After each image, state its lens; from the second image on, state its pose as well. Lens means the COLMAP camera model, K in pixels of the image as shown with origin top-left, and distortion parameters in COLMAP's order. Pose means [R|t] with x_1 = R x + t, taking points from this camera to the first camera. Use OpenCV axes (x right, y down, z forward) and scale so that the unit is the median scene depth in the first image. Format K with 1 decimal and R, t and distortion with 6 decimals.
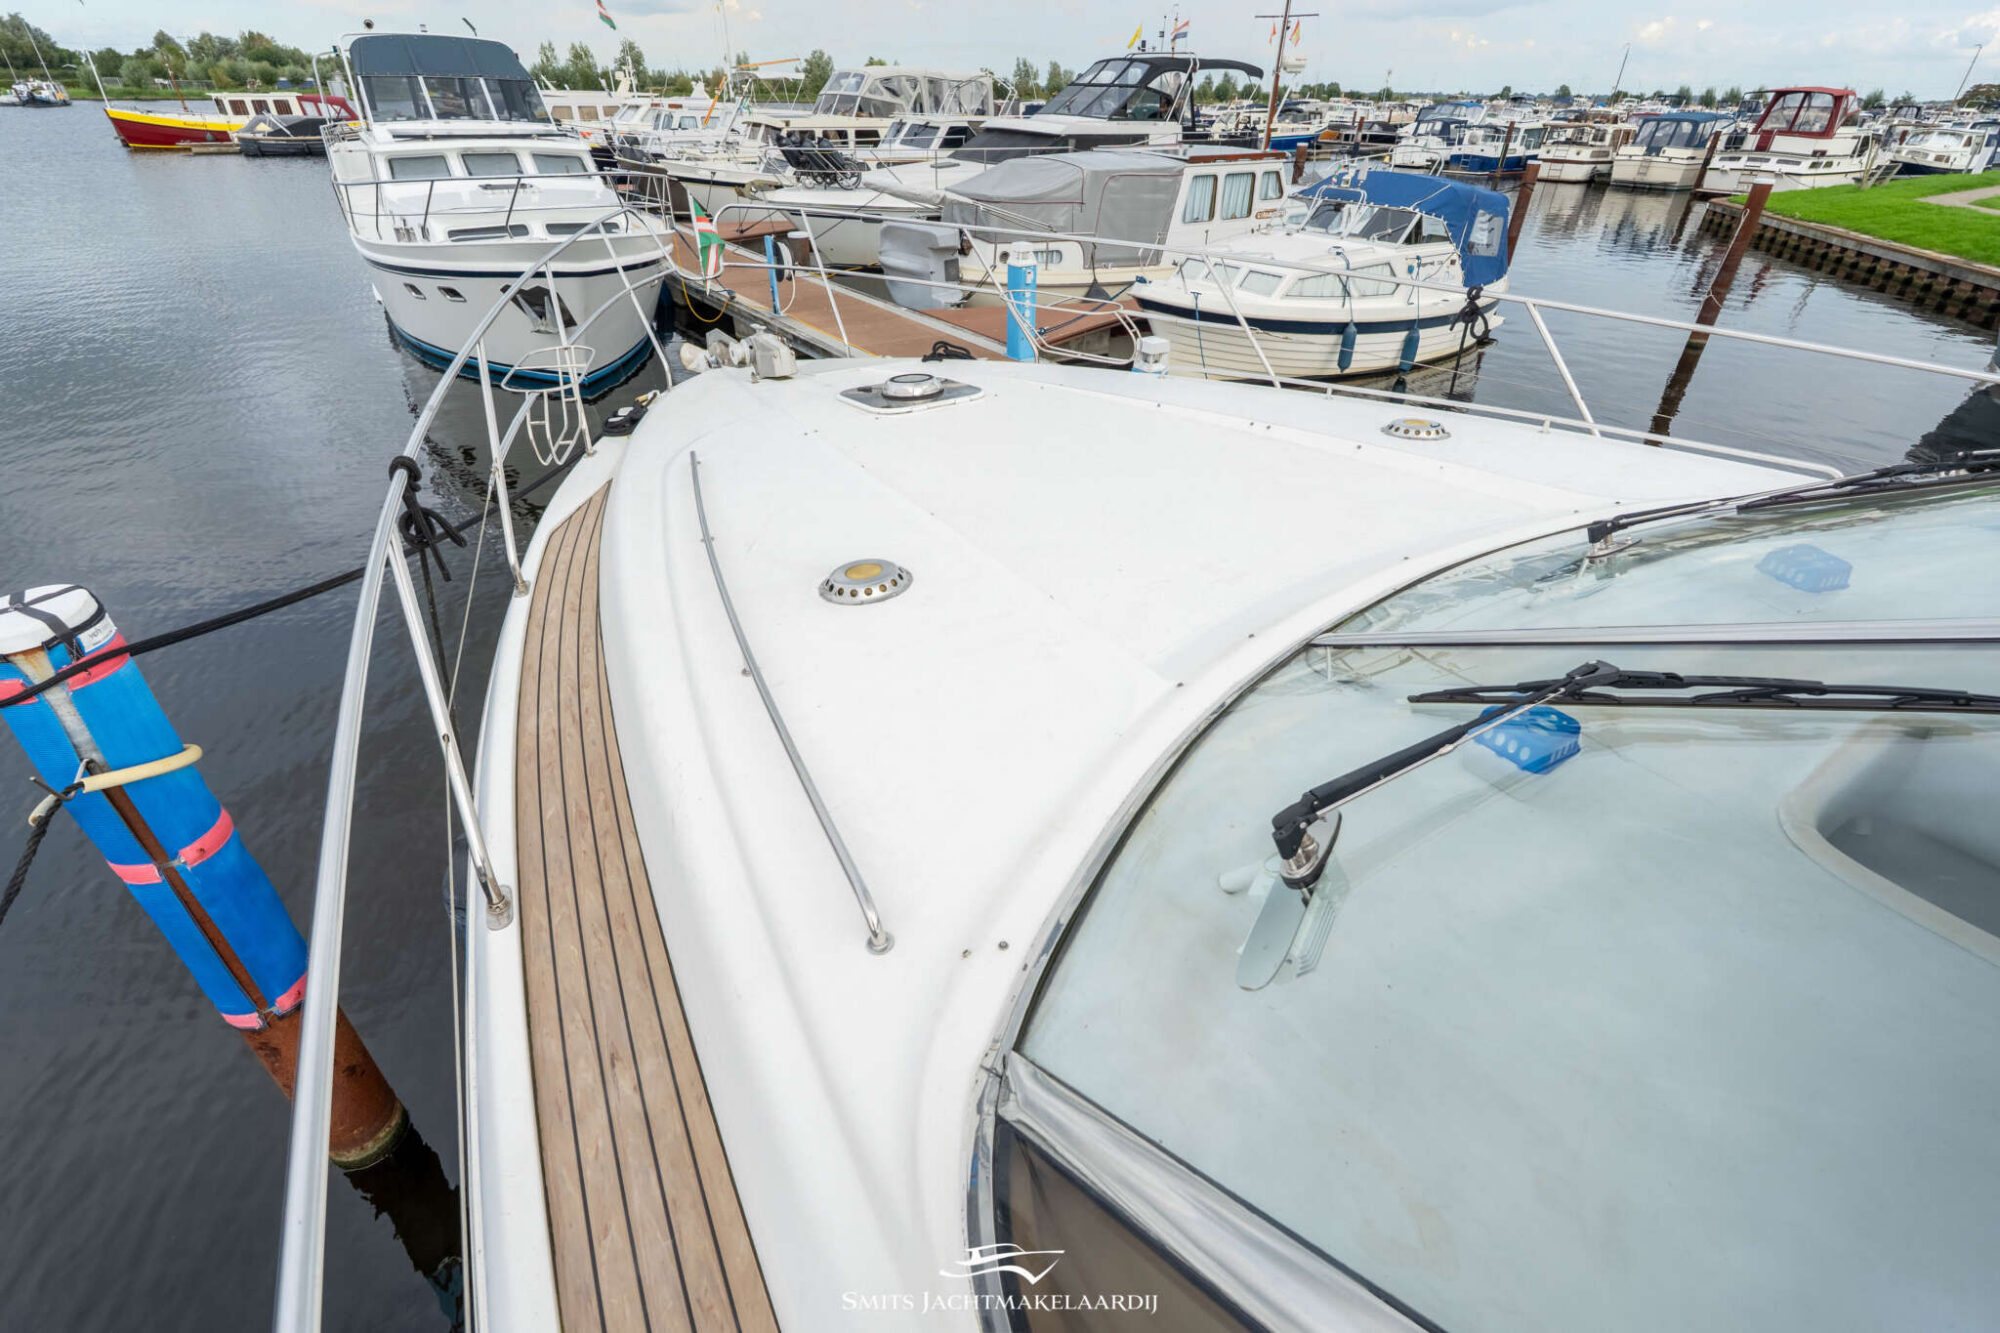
lens RADIAL K [[883.7, 0, 995.5], [0, 883.7, 661.2], [0, 0, 1]] dist [-0.002386, 0.000737]
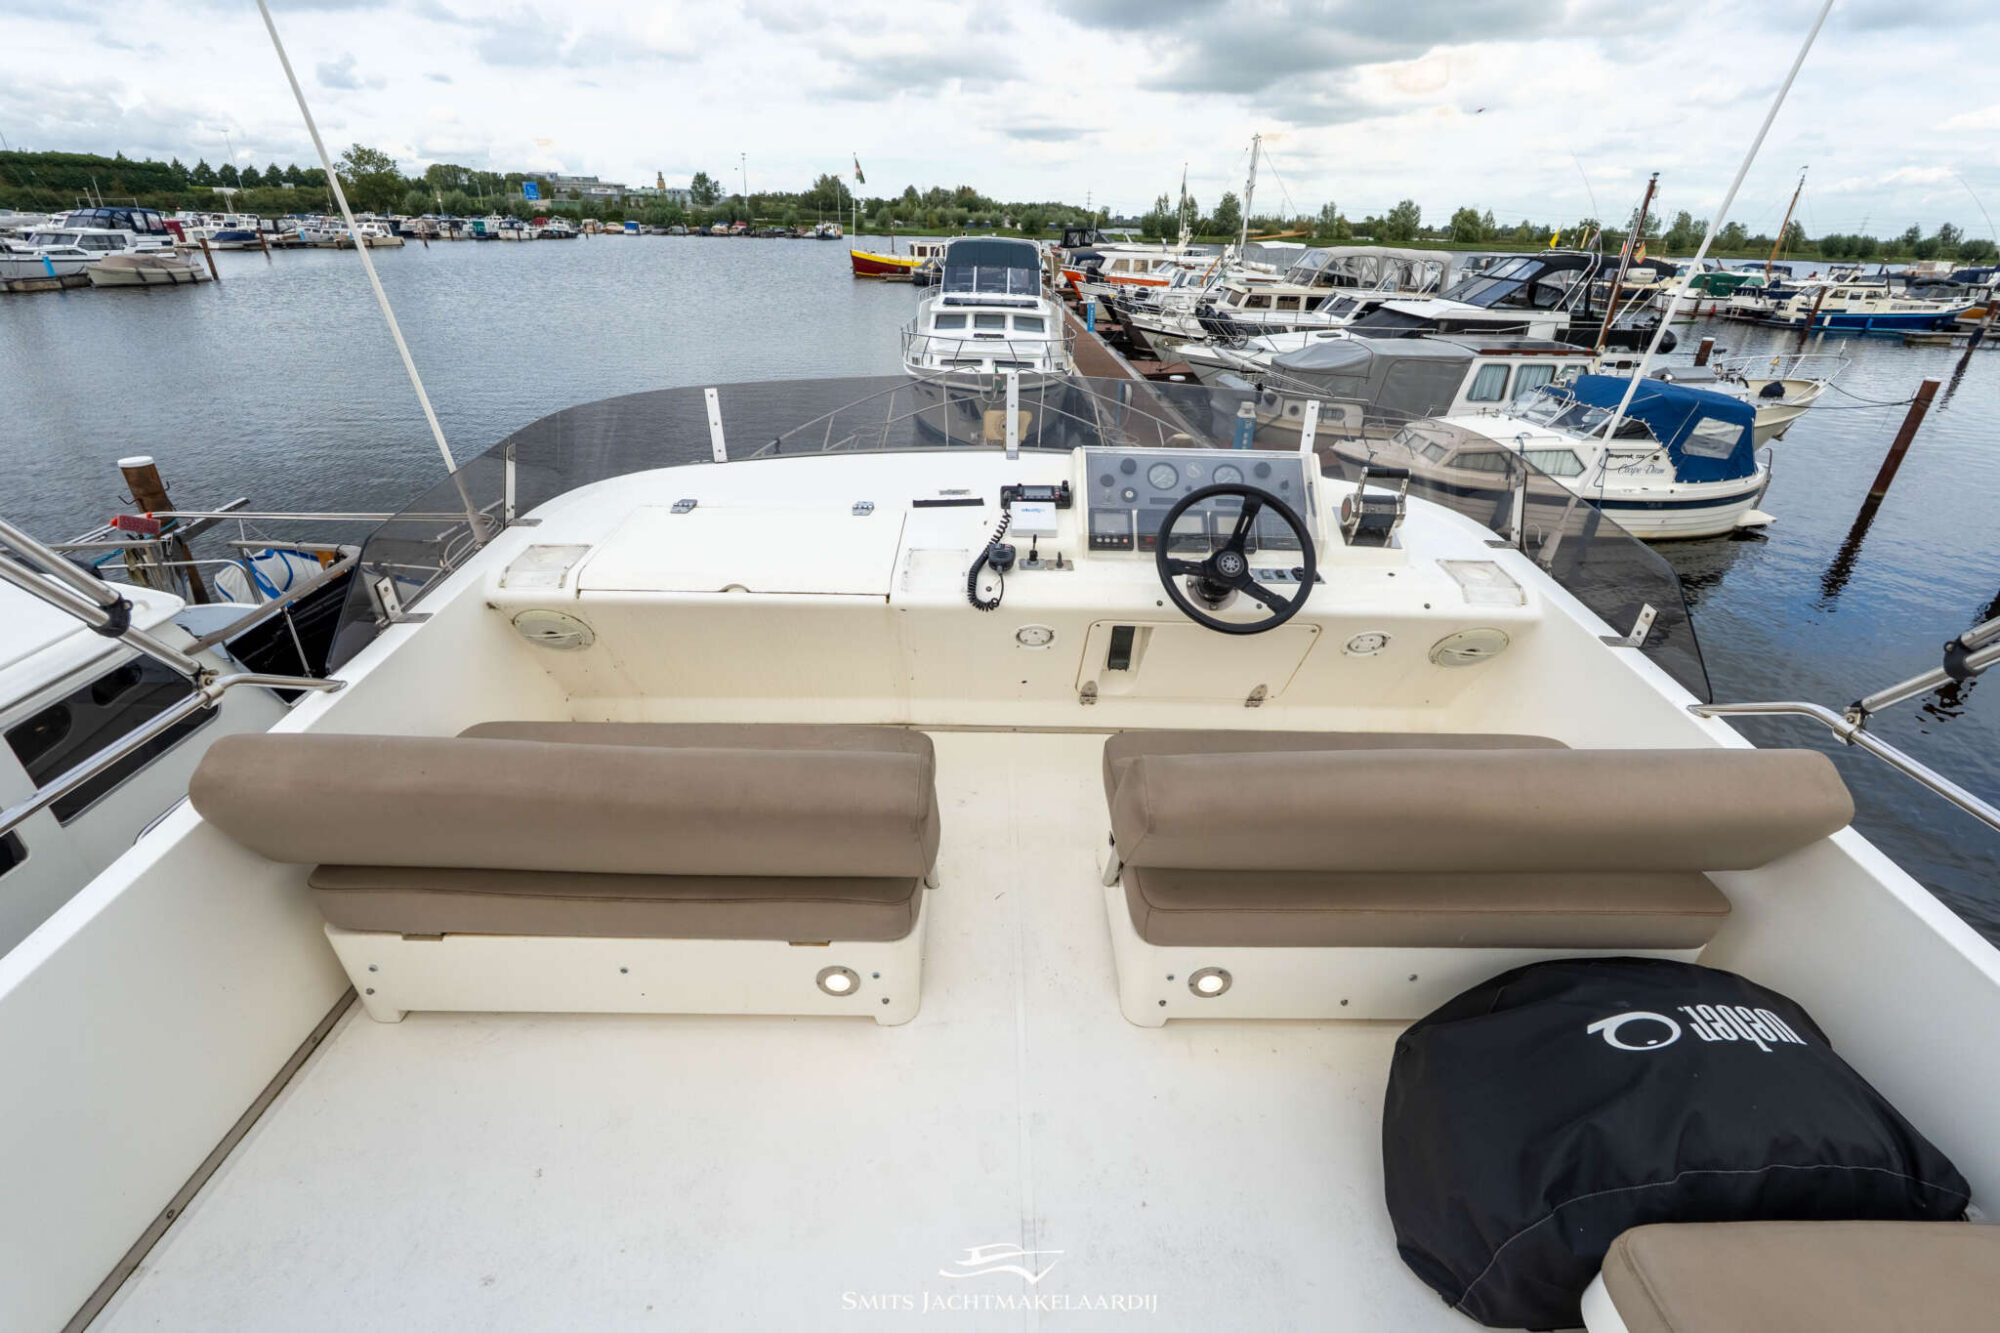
lens RADIAL K [[857.8, 0, 1021.2], [0, 857.8, 672.8], [0, 0, 1]] dist [0.000698, -0.000389]
pose [[0.855228, 0.251137, -0.453337, 0.196158], [-0.295764, 0.954820, -0.029018, 0.047418], [0.425568, 0.158898, 0.890867, -0.155195]]
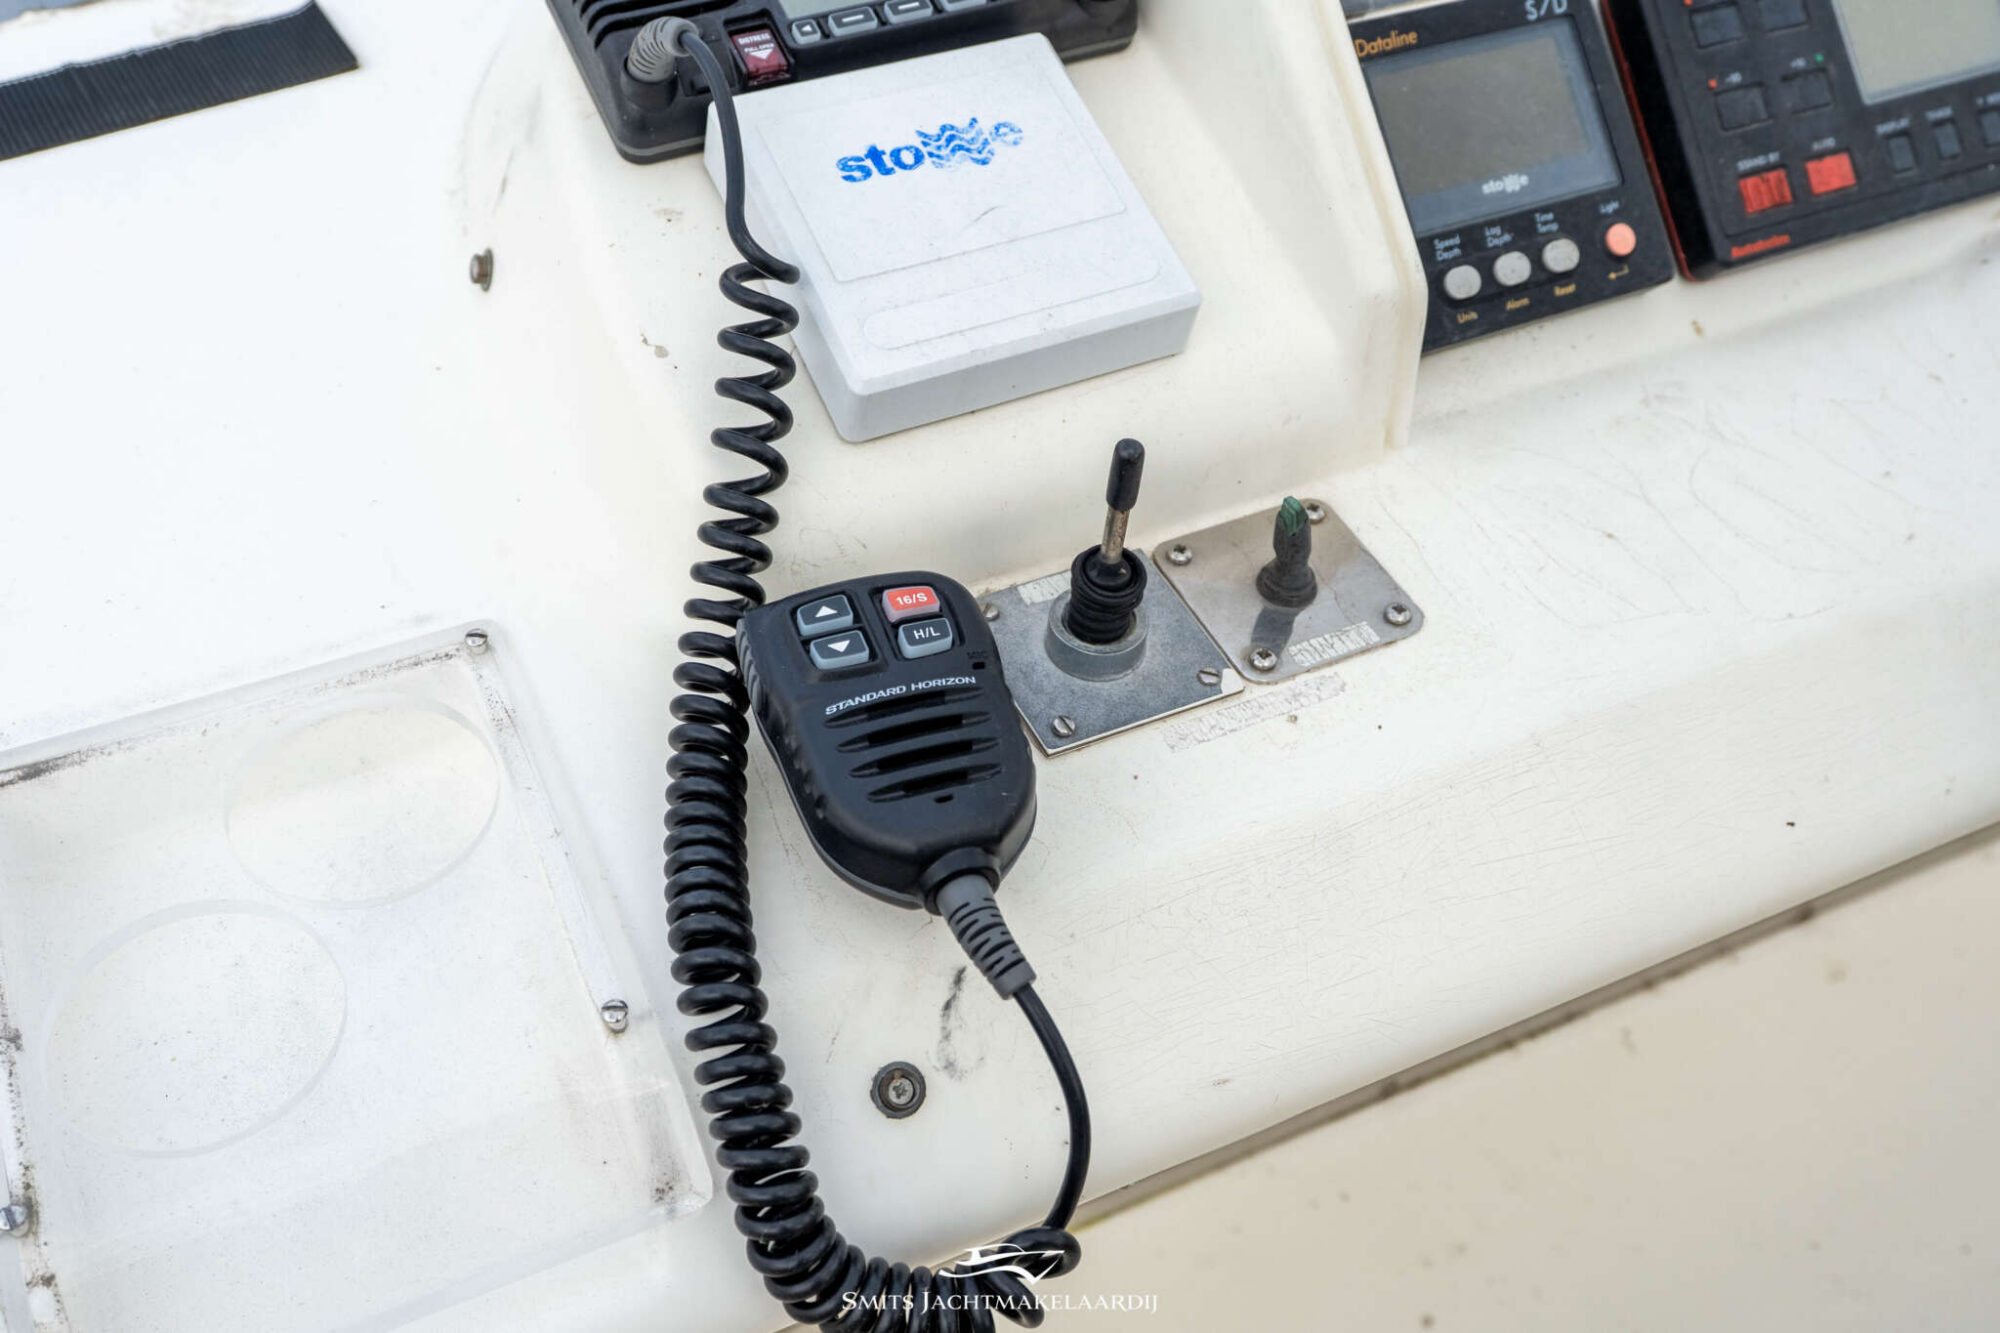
lens RADIAL K [[1965.1, 0, 1000.0], [0, 1965.1, 666.5], [0, 0, 1]] dist [-0.005144, 0.002915]
pose [[0.992478, 0.089178, -0.083873, 0.156064], [-0.072055, 0.979387, 0.188705, 0.029971], [0.098972, -0.181242, 0.978446, -0.102671]]
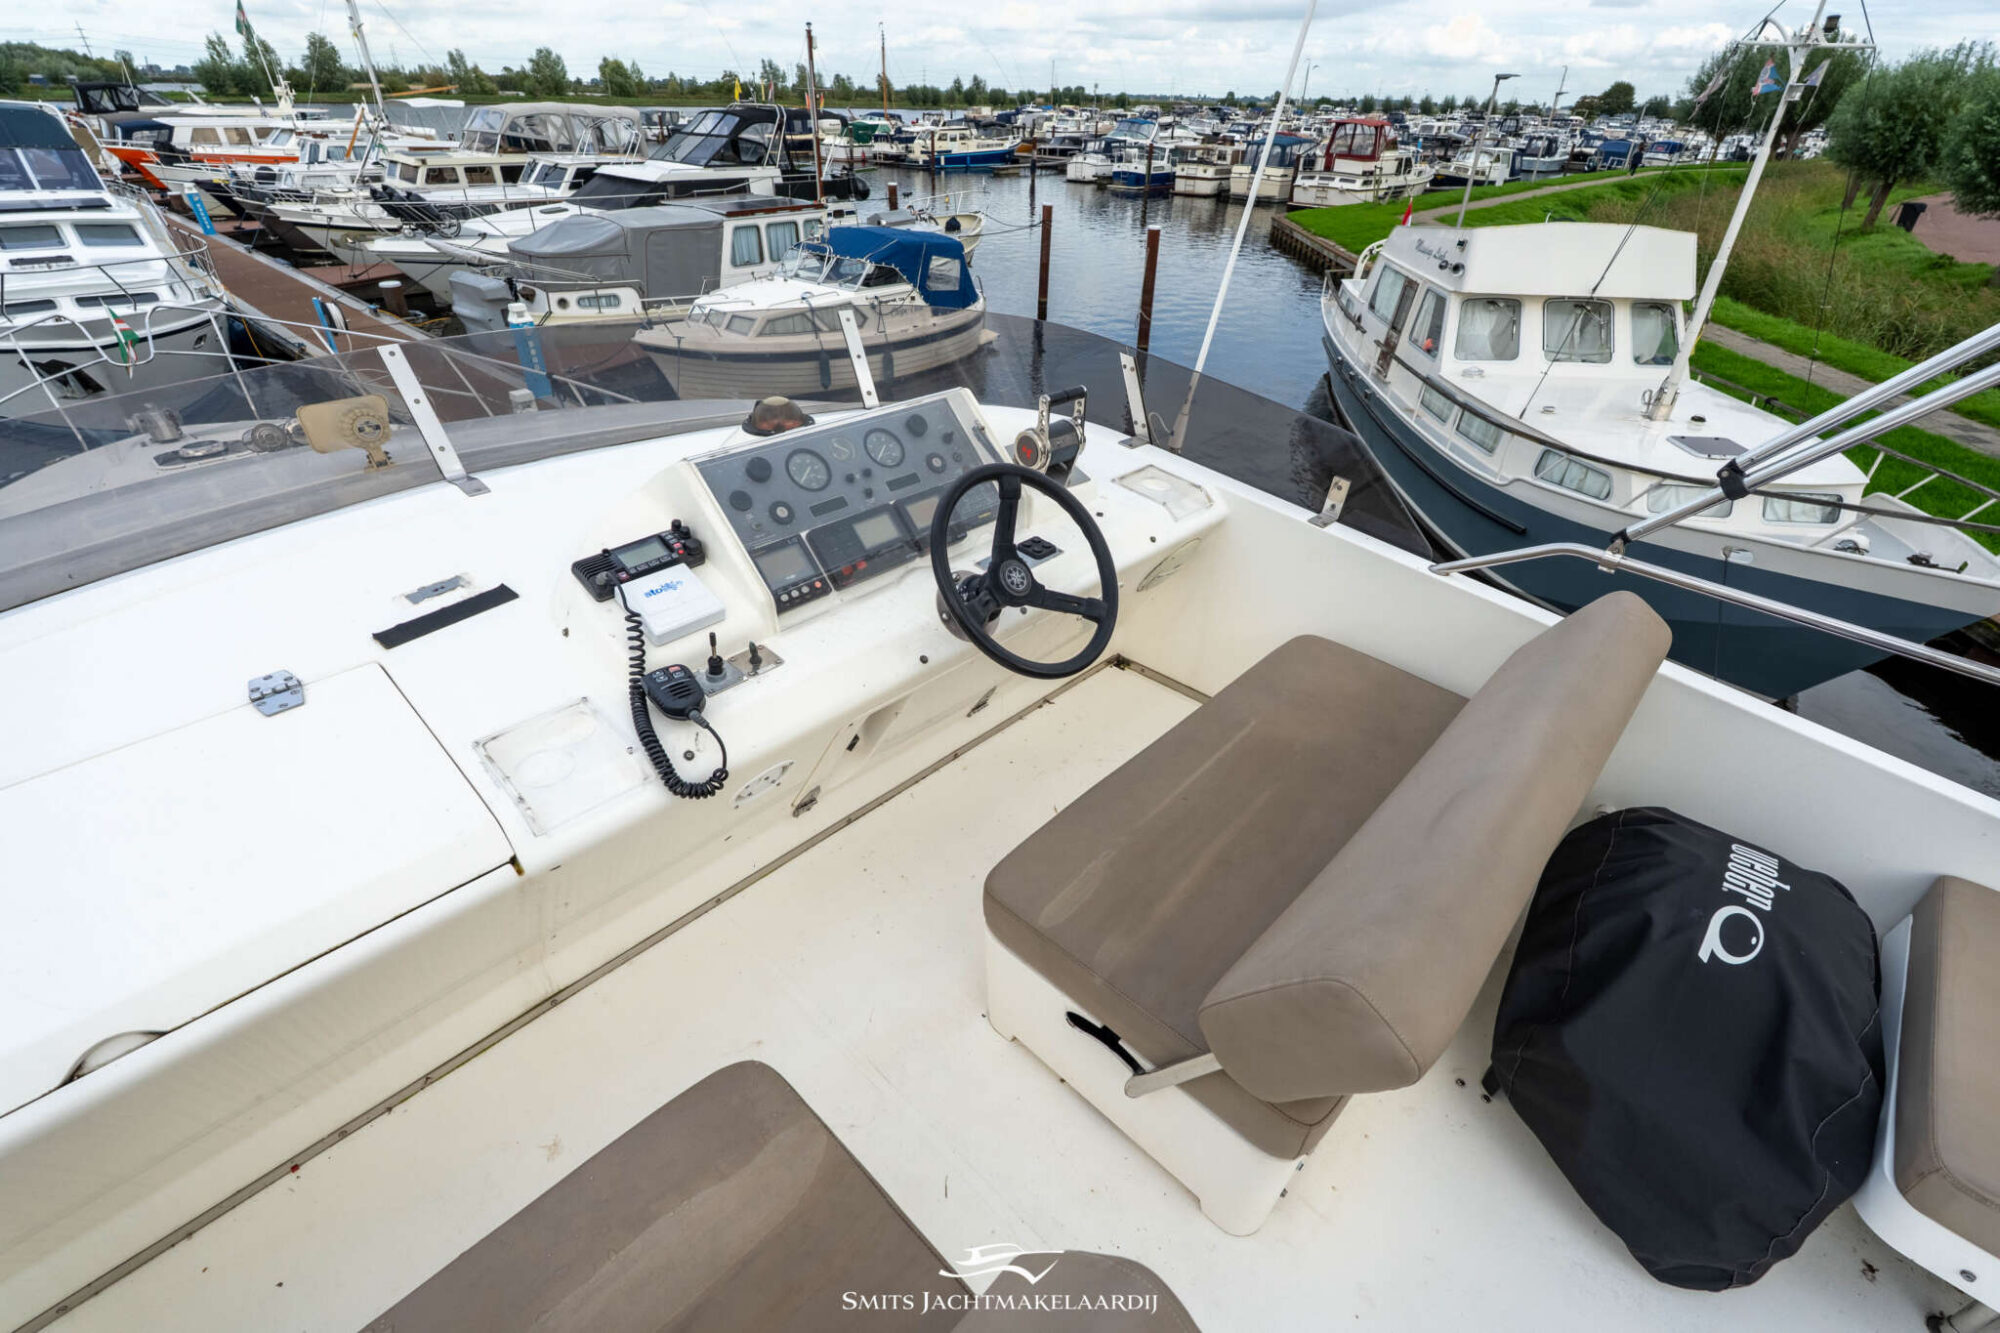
lens RADIAL K [[856.3, 0, 992.6], [0, 856.3, 671.5], [0, 0, 1]] dist [-0.002143, -0.000448]
pose [[0.973063, -0.120868, 0.196314, 0.161254], [0.116885, 0.992636, 0.031796, 0.034051], [-0.198711, -0.007993, 0.980025, -0.133029]]
